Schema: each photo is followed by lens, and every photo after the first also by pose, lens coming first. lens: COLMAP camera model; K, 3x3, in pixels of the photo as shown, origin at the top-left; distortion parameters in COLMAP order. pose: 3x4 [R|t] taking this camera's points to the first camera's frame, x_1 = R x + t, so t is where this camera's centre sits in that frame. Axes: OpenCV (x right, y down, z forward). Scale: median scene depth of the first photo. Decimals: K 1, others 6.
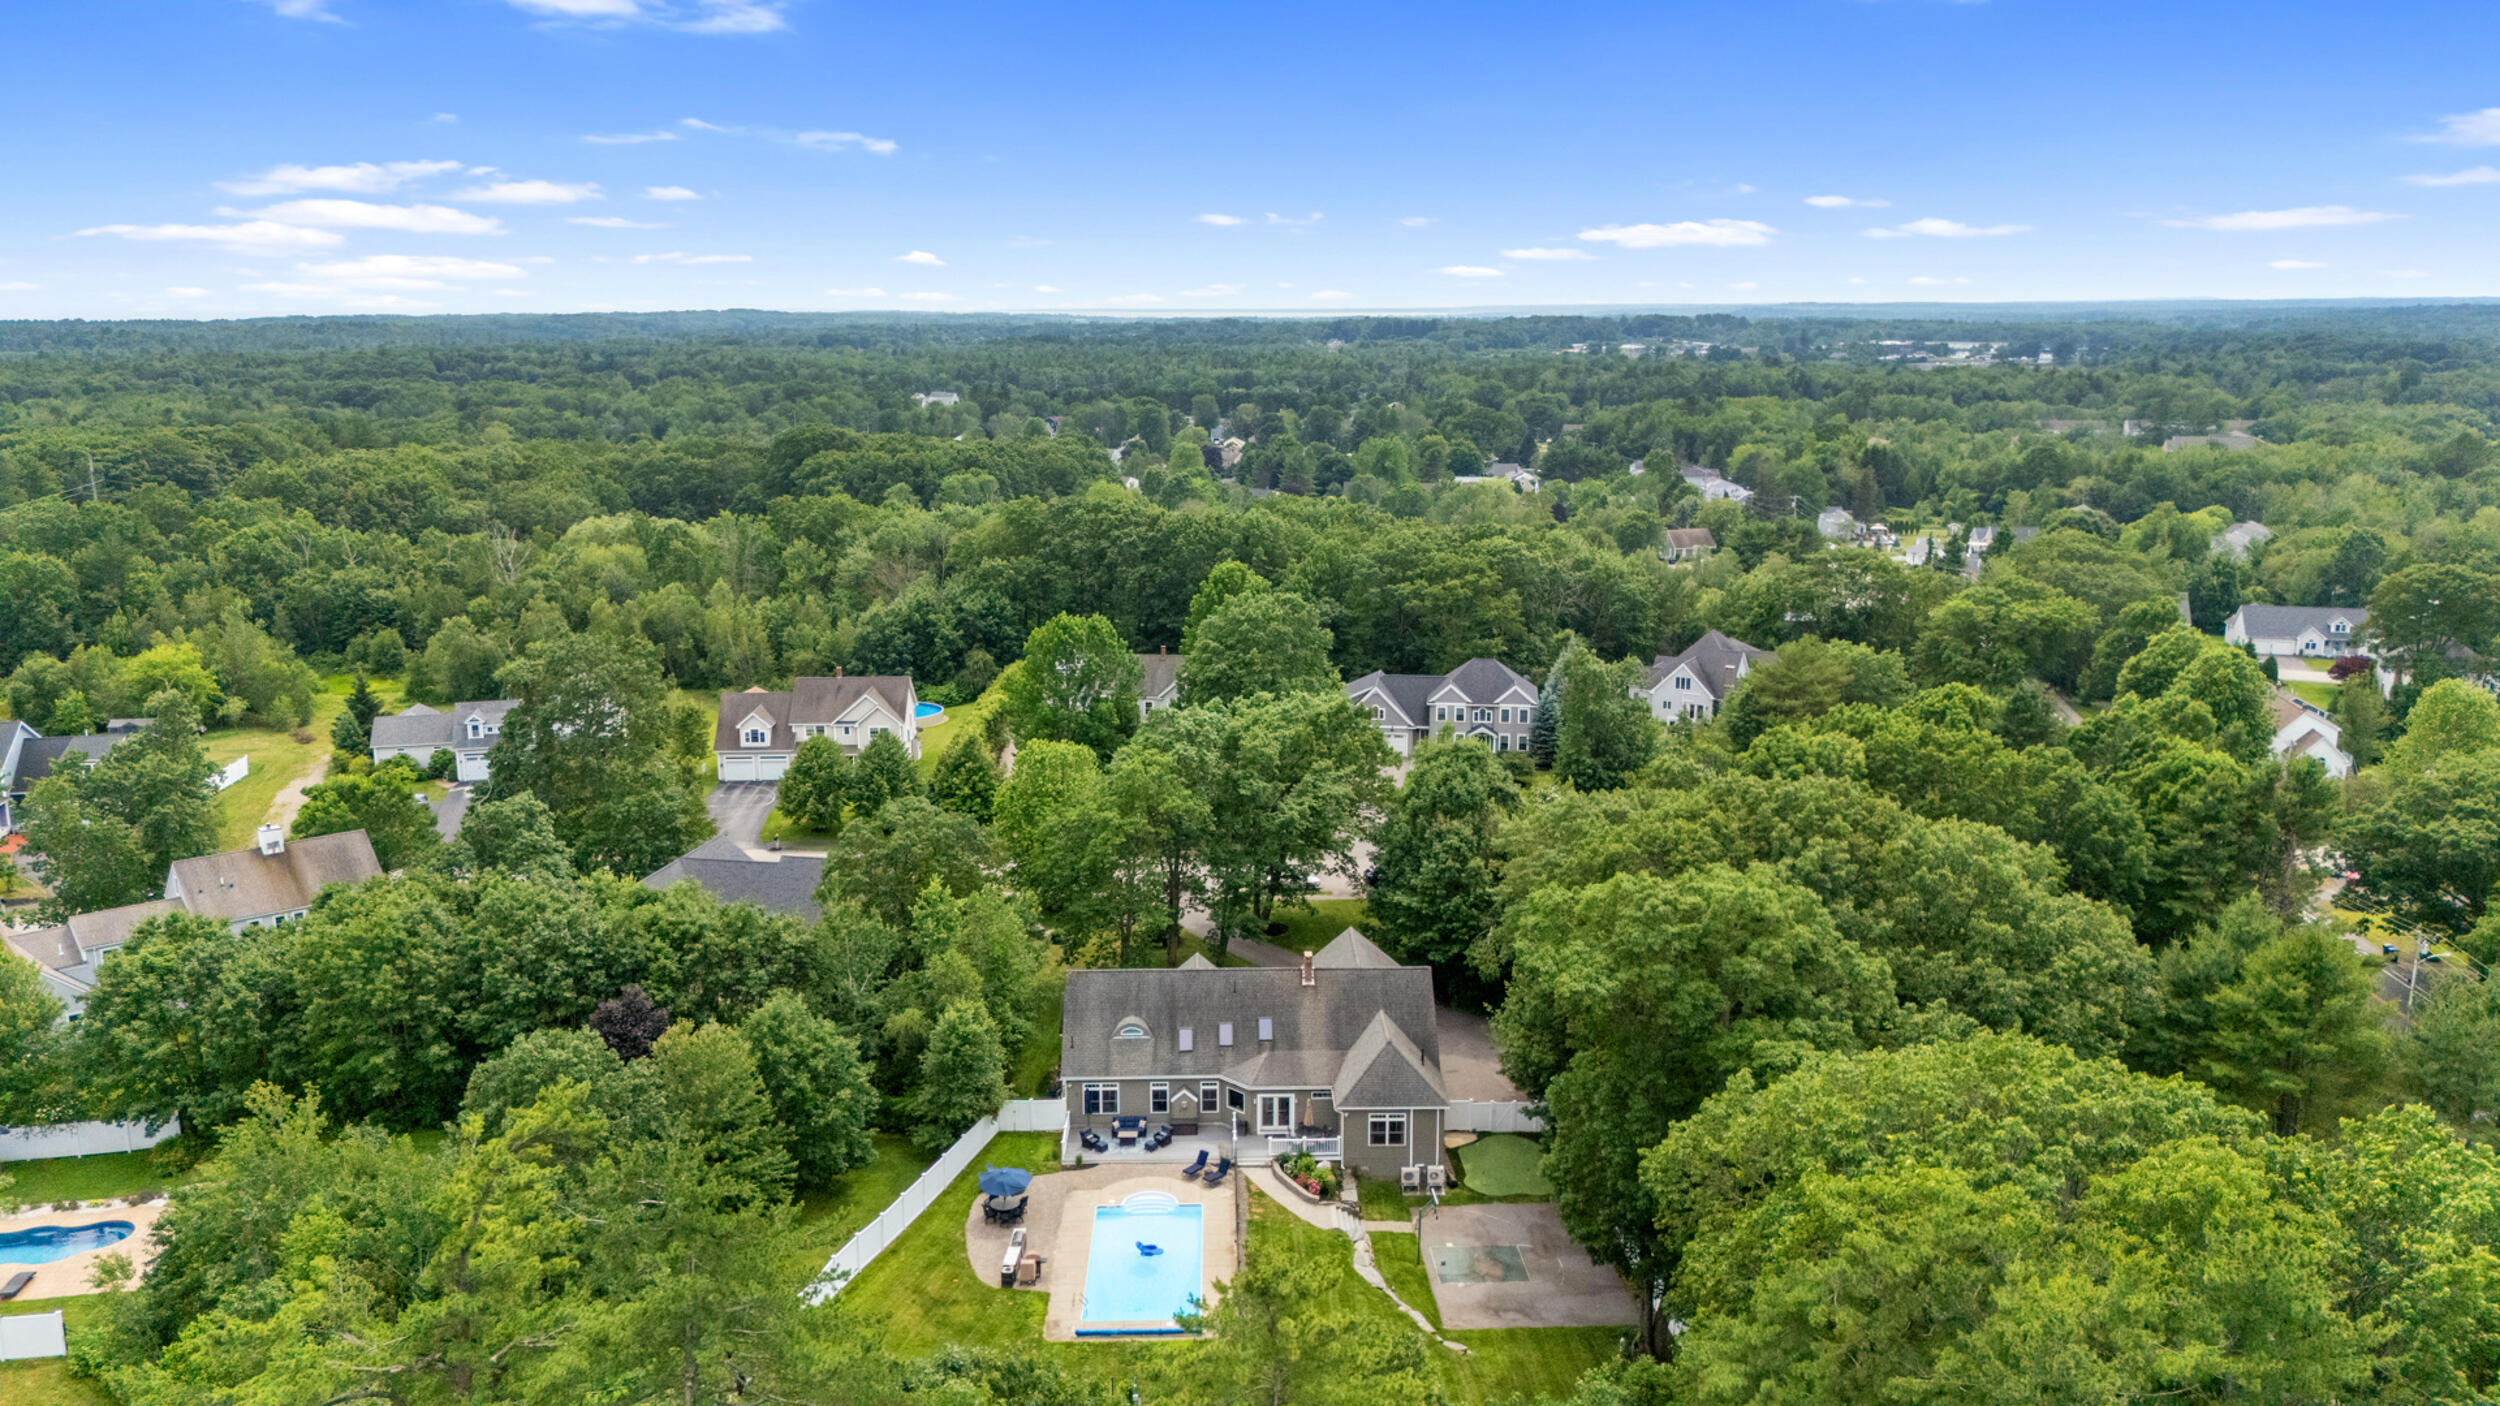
lens RADIAL K [[1908.4, 0, 1250.0], [0, 1908.4, 703.0], [0, 0, 1]] dist [0.105681, -0.003163]
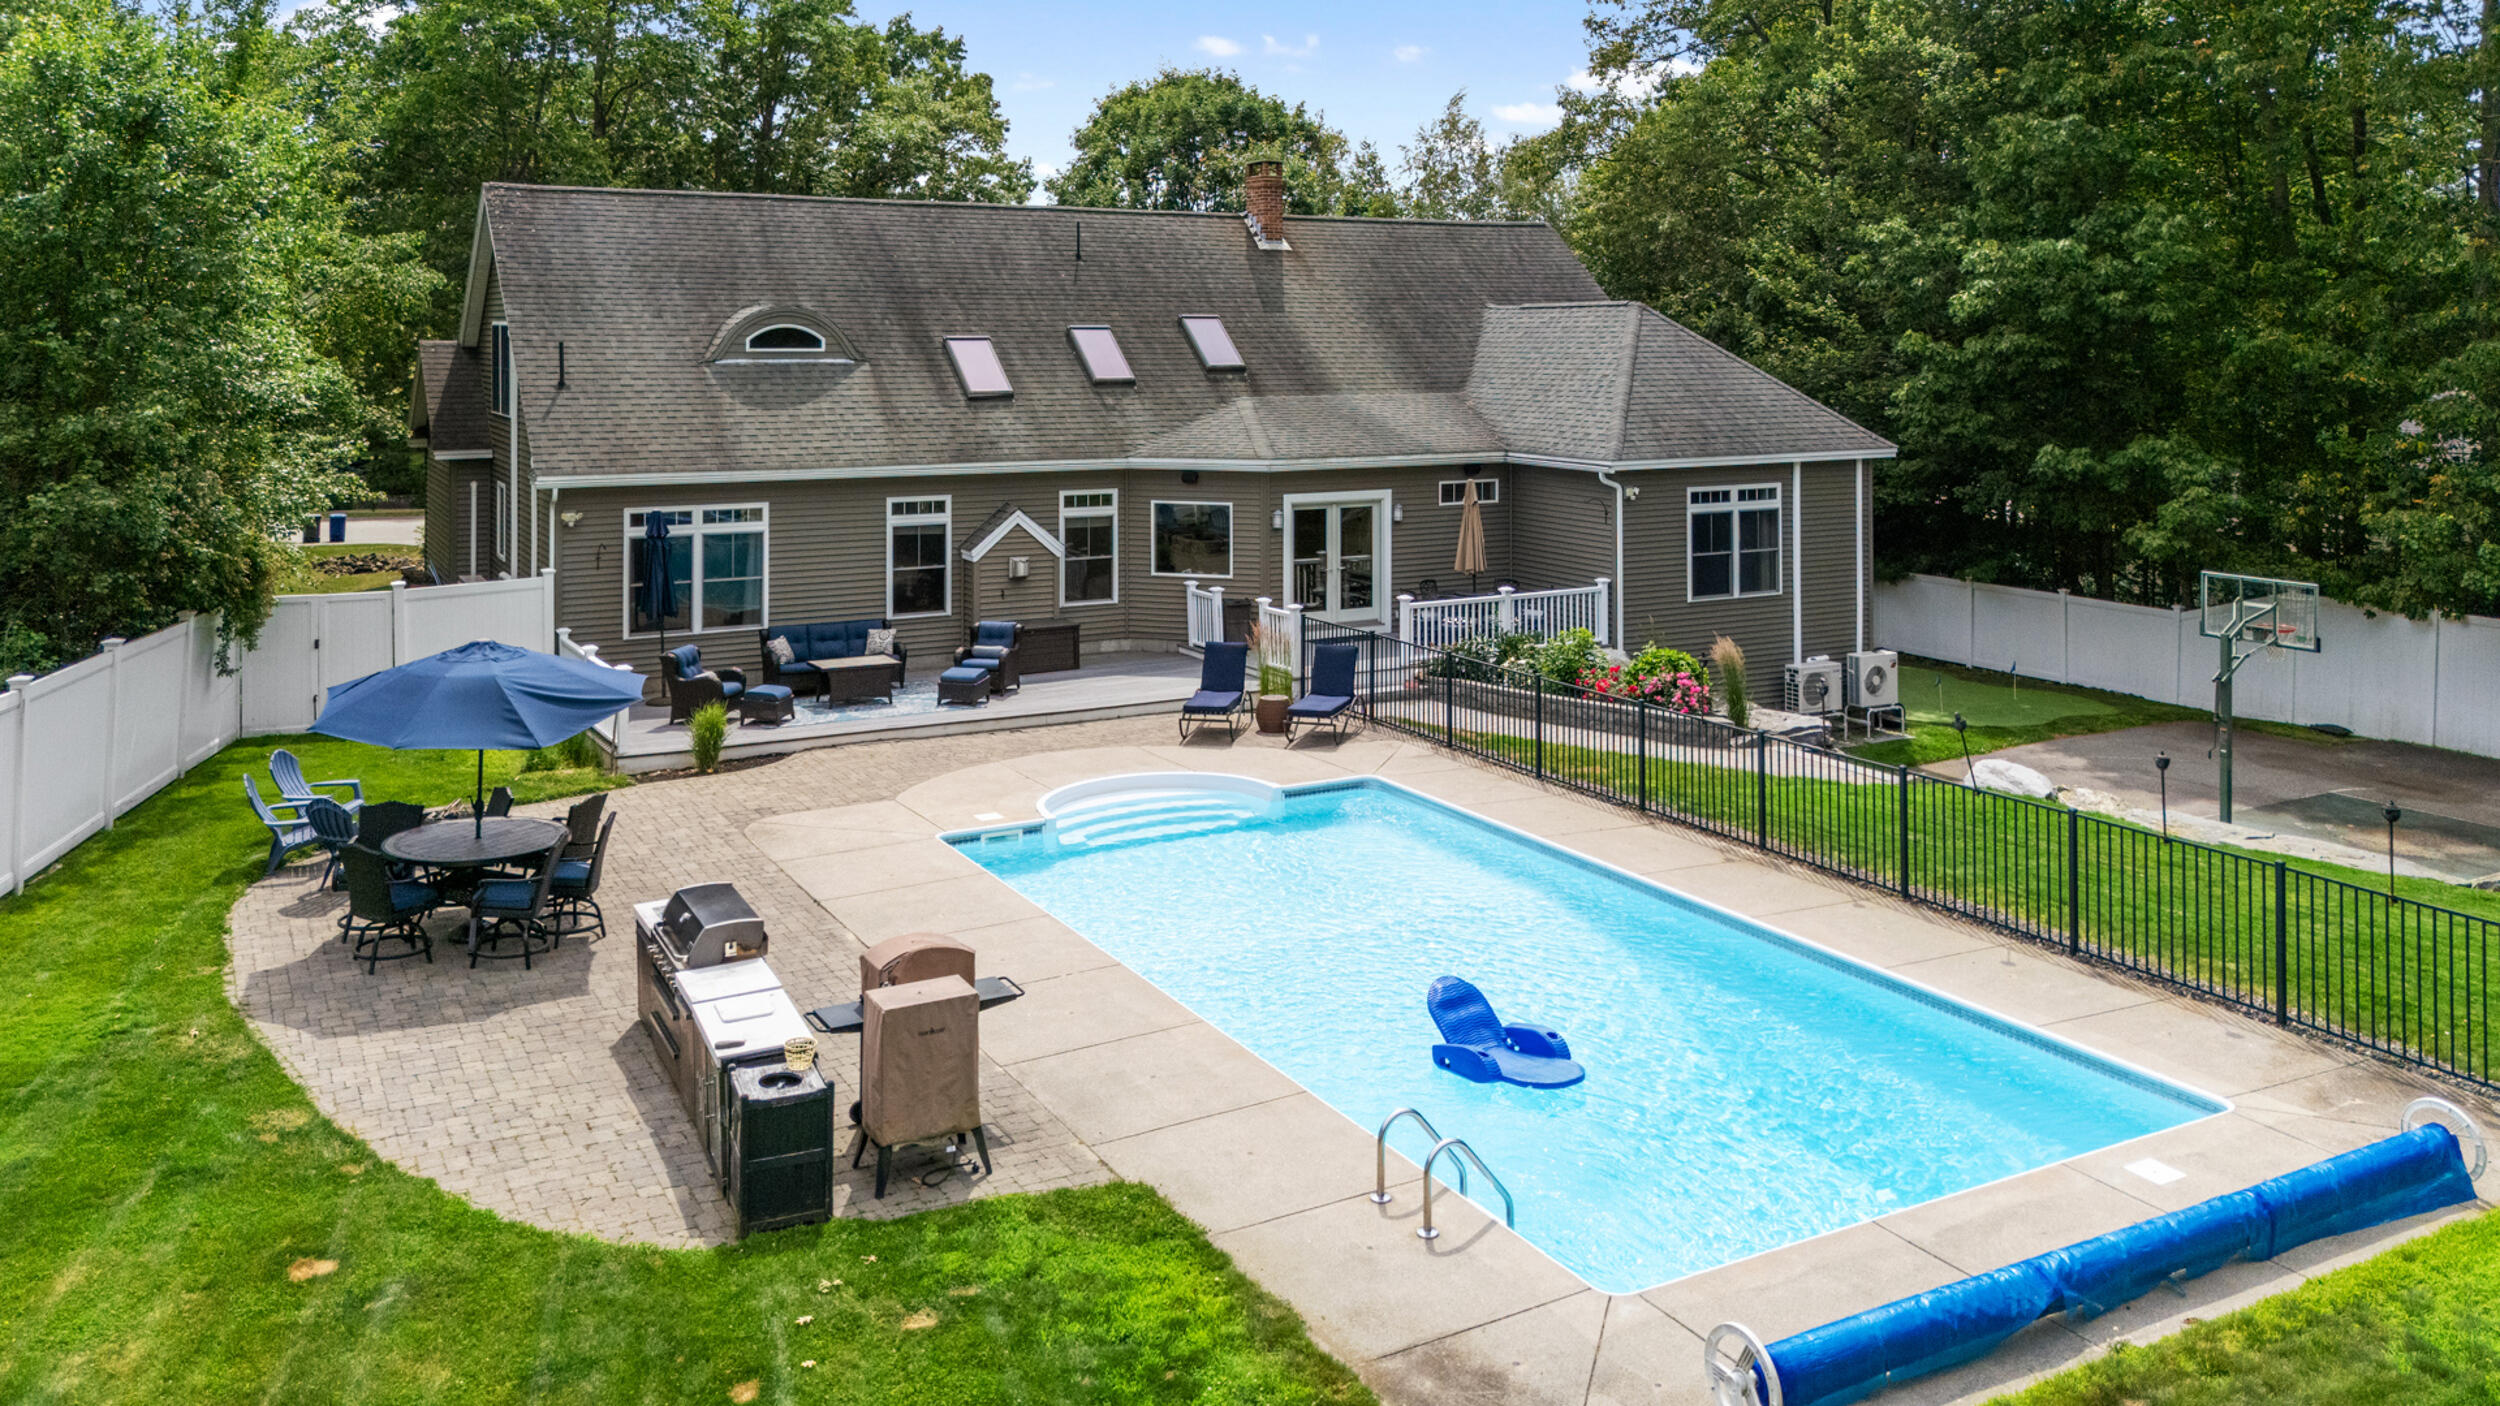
lens RADIAL K [[1838.9, 0, 1212.1], [0, 1838.9, 601.6], [0, 0, 1]] dist [0.116918, -0.195450]
pose [[0.893456, -0.060433, 0.445067, -0.132618], [0.103228, 0.992010, -0.072526, 0.245662], [-0.437128, 0.110742, 0.892555, 0.781708]]
